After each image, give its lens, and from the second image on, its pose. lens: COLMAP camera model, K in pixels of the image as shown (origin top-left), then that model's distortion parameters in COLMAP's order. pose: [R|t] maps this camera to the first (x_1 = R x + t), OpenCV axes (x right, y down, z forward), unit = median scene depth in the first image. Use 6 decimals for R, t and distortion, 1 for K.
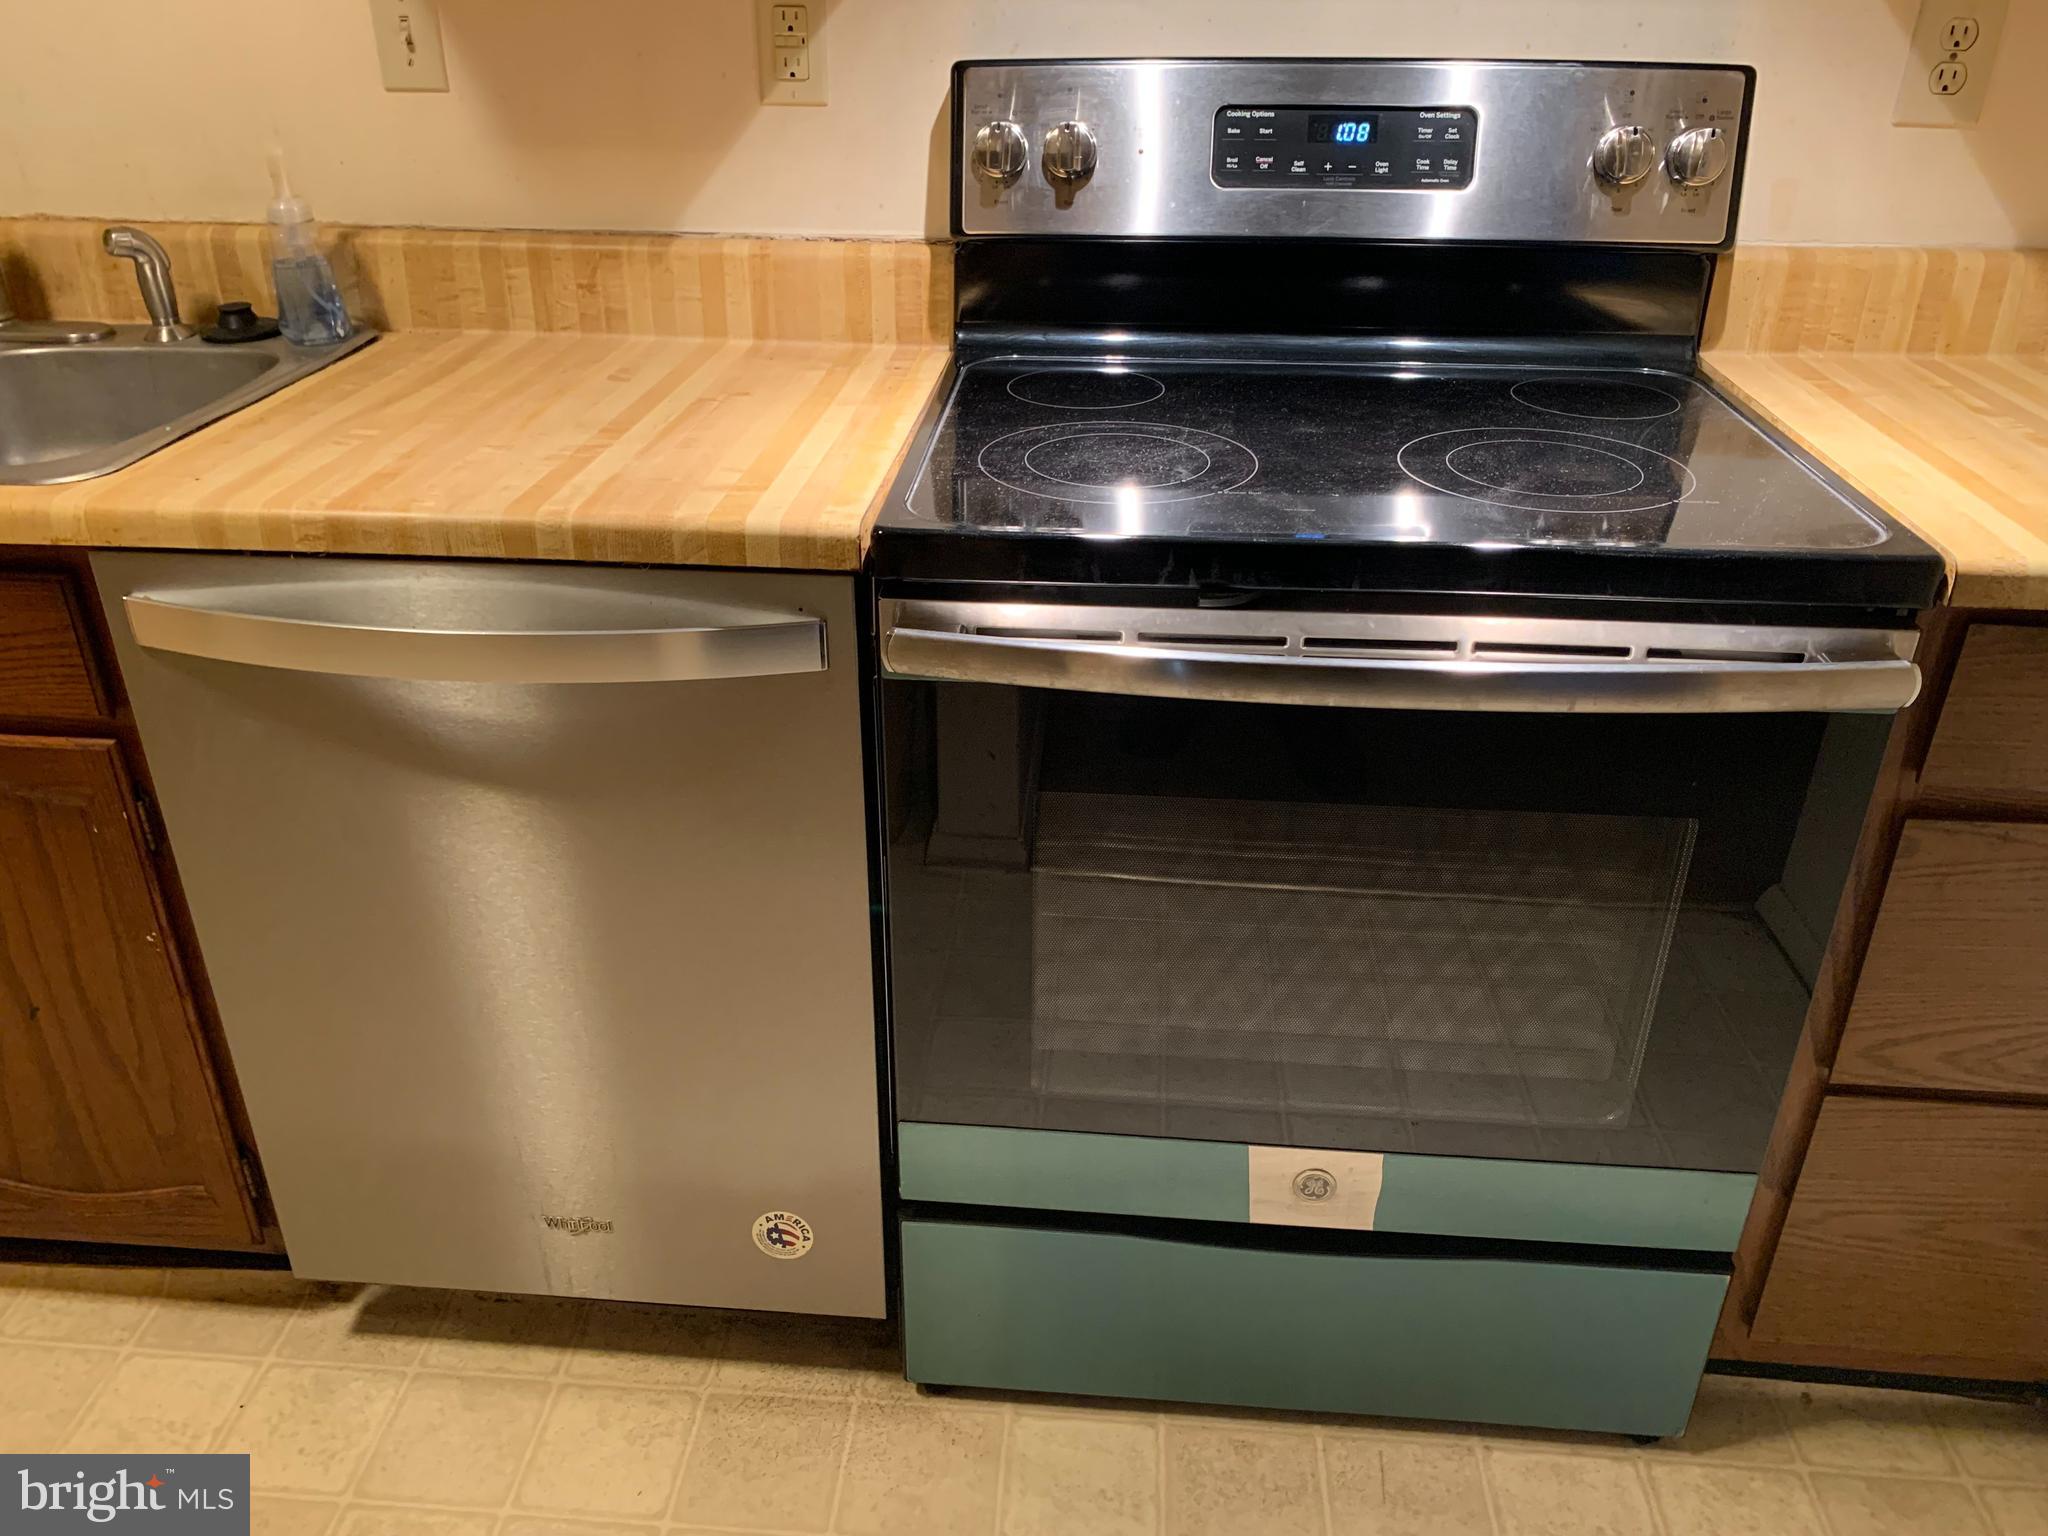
lens RADIAL K [[1586.6, 0, 1005.3], [0, 1586.6, 782.6], [0, 0, 1]] dist [0.012094, -0.023317]
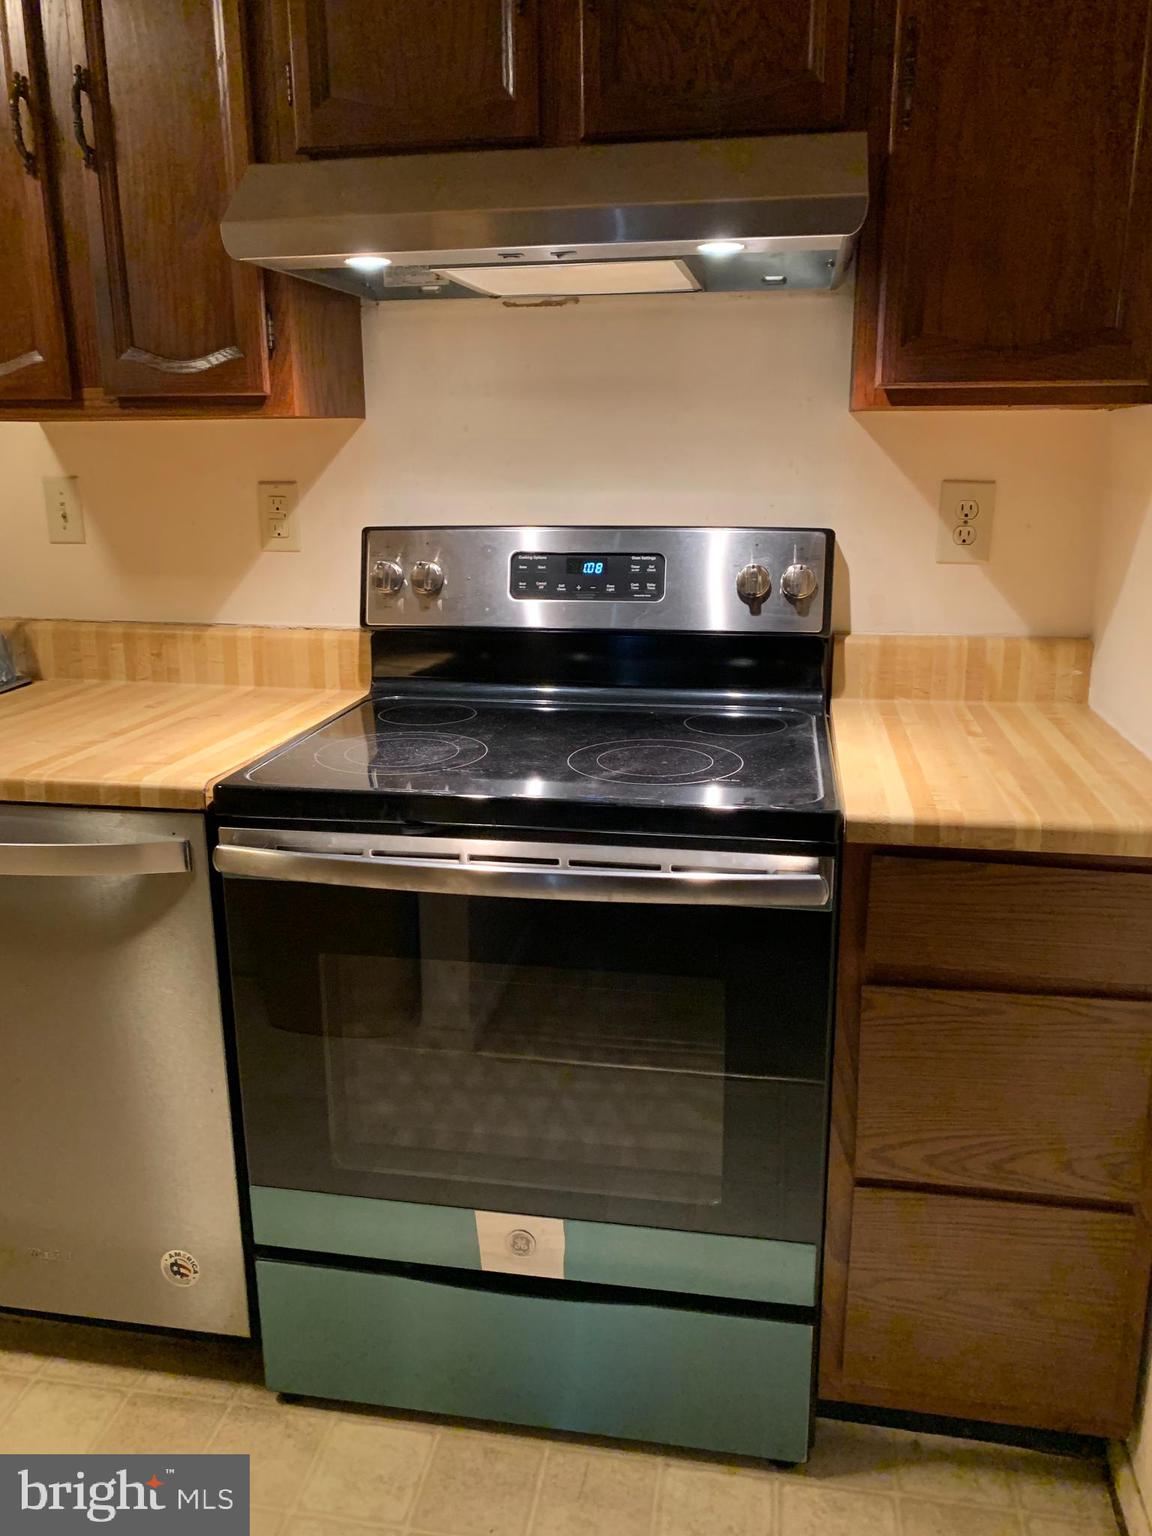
lens RADIAL K [[1189.9, 0, 579.2], [0, 1189.9, 752.8], [0, 0, 1]] dist [0.012094, -0.023317]
pose [[0.996302, 0.014807, -0.084635, 0.308331], [-0.034434, 0.971283, -0.235423, 0.067602], [0.078718, 0.237467, 0.968201, -0.147163]]
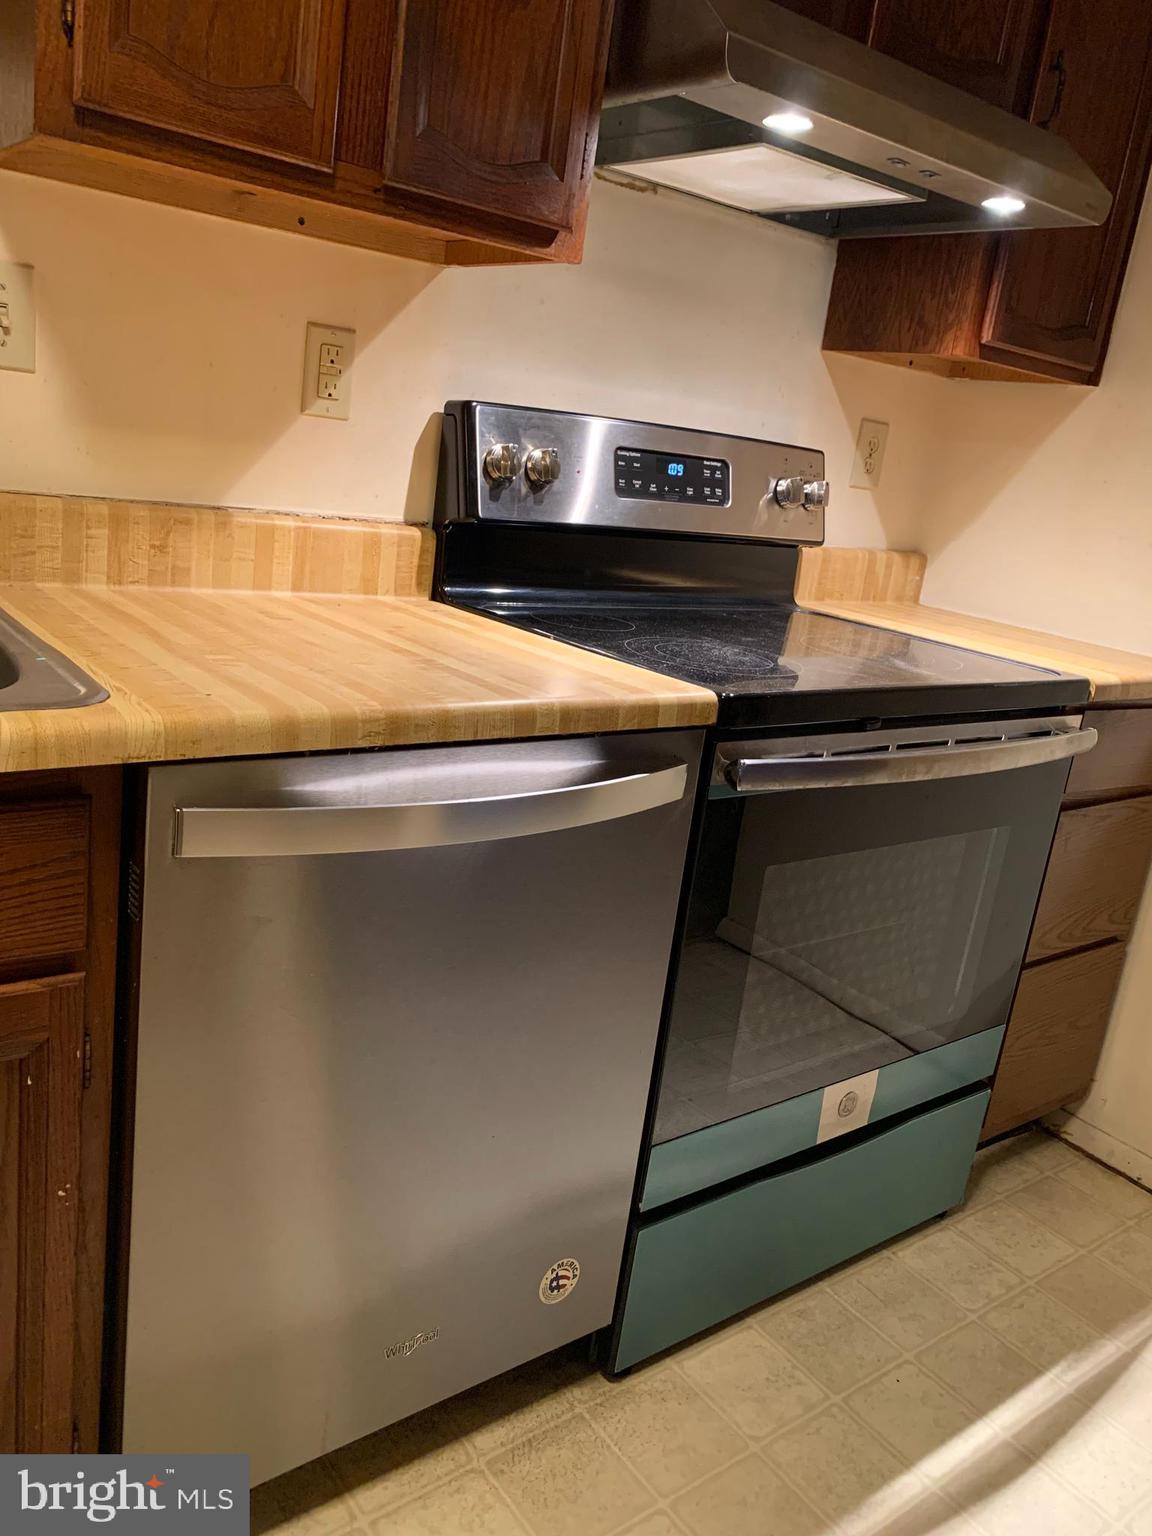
lens RADIAL K [[1189.9, 0, 567.2], [0, 1189.9, 753.5], [0, 0, 1]] dist [0.012094, -0.023317]
pose [[0.733327, -0.084737, 0.674574, -0.716660], [0.203490, 0.974074, -0.098854, -0.021952], [-0.648709, 0.209761, 0.731558, 0.227625]]
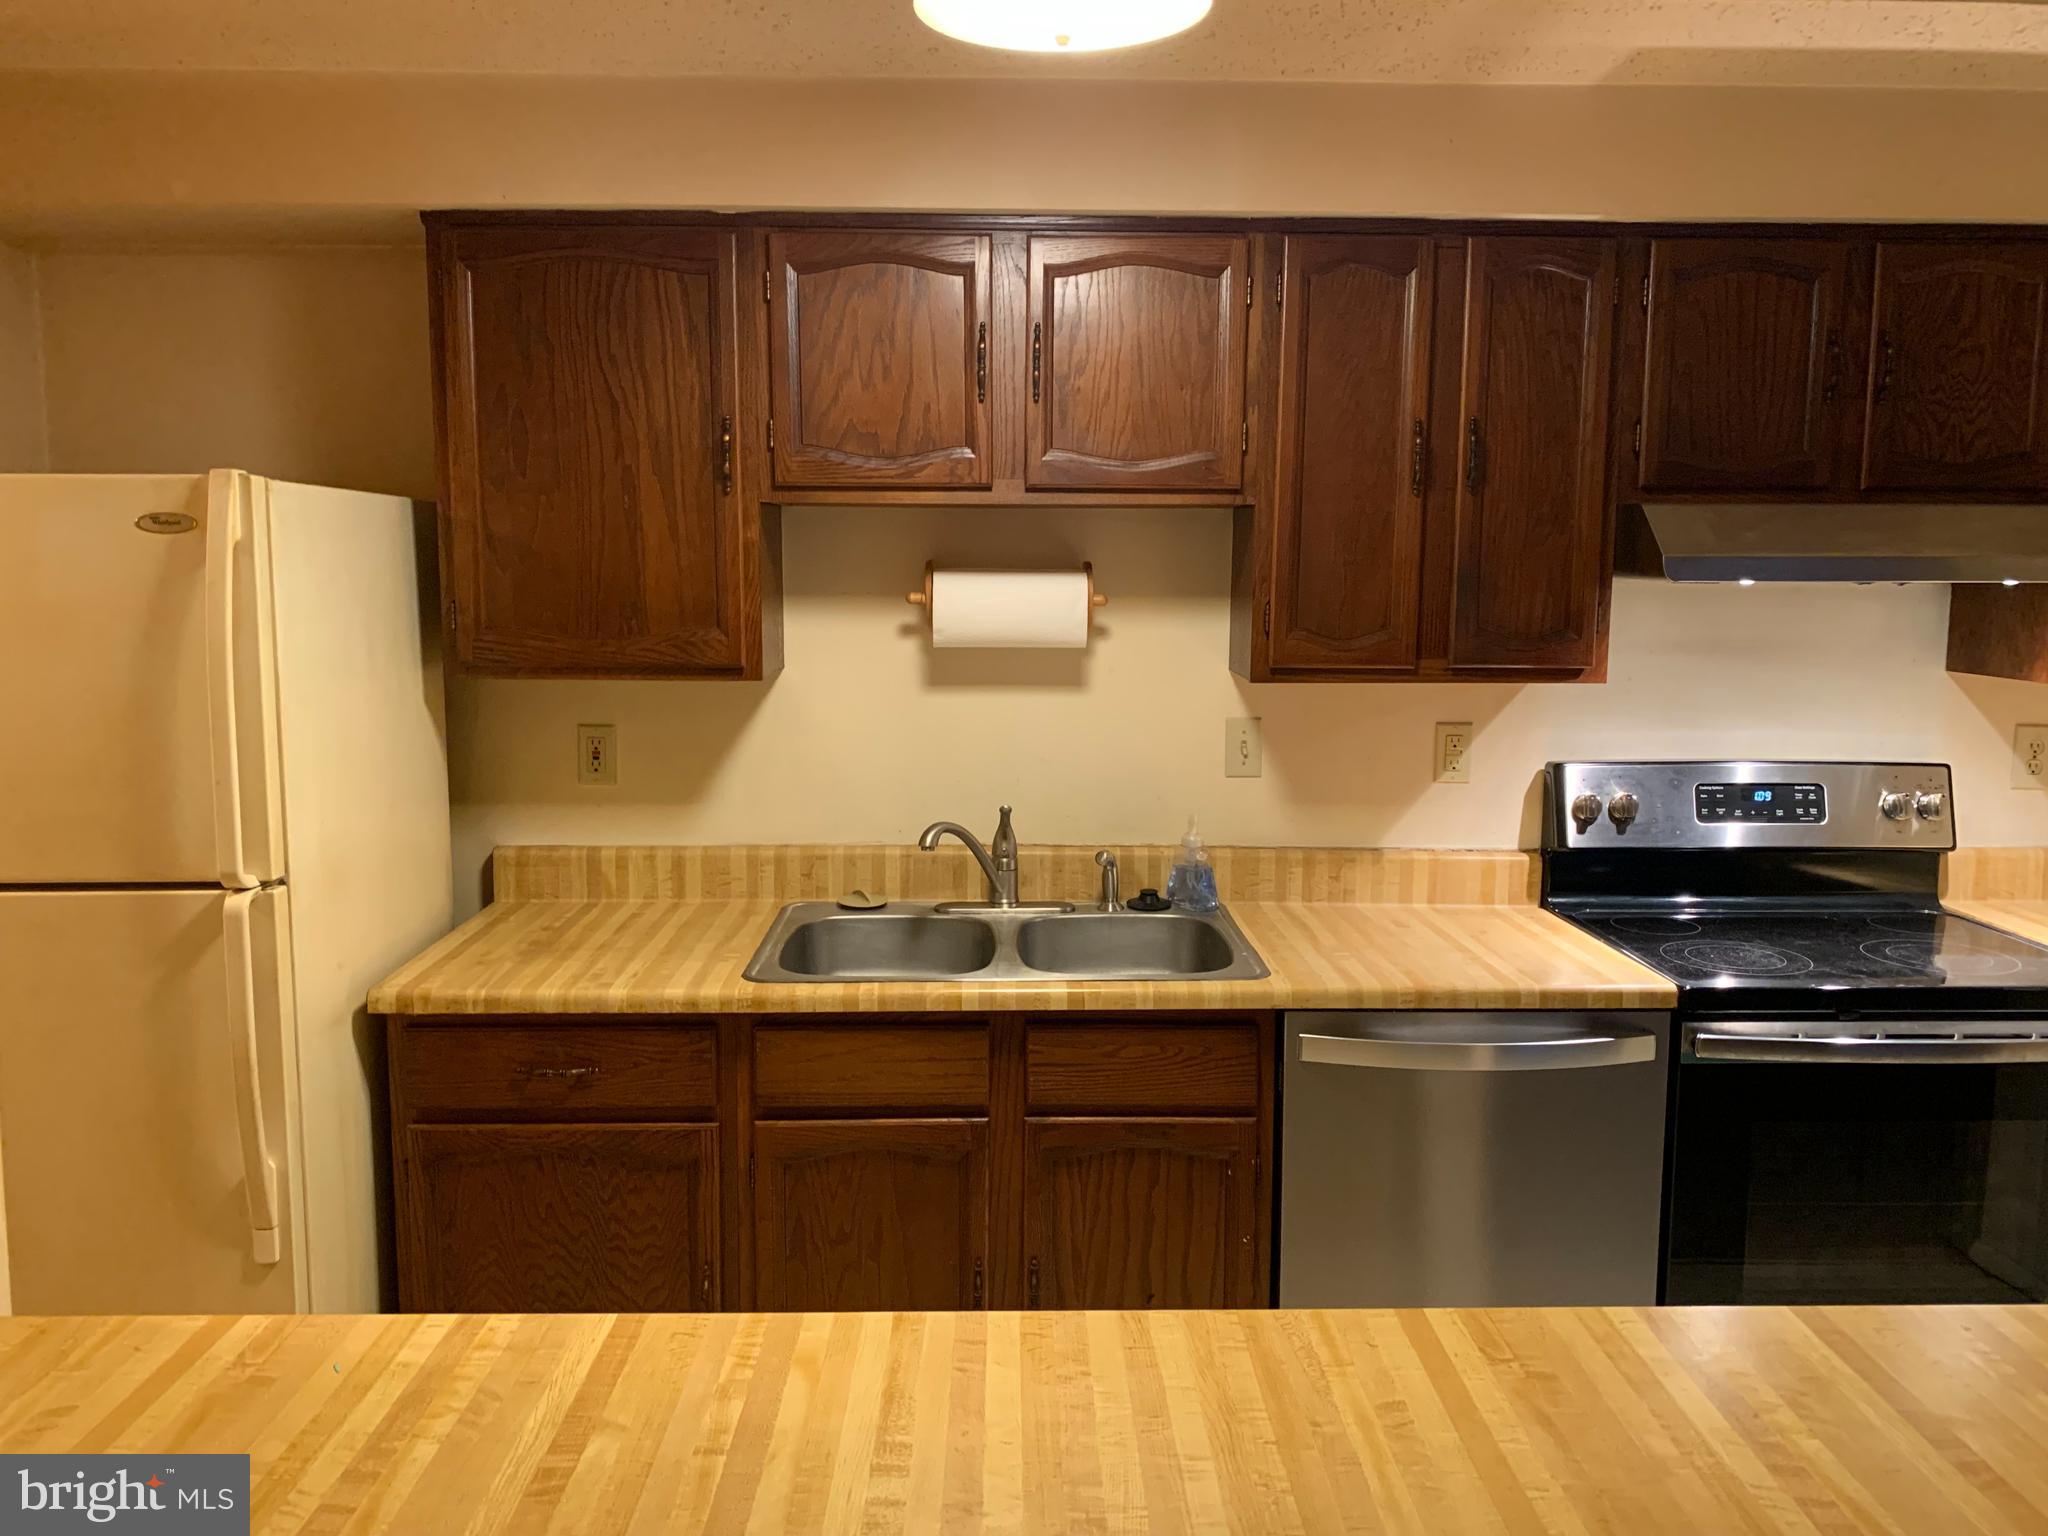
lens RADIAL K [[1586.6, 0, 1001.5], [0, 1586.6, 739.4], [0, 0, 1]] dist [0.012094, -0.023317]
pose [[0.994152, -0.007590, 0.107726, -0.920298], [0.046764, 0.929409, -0.366077, 0.199303], [-0.097343, 0.368974, 0.924328, -0.744370]]
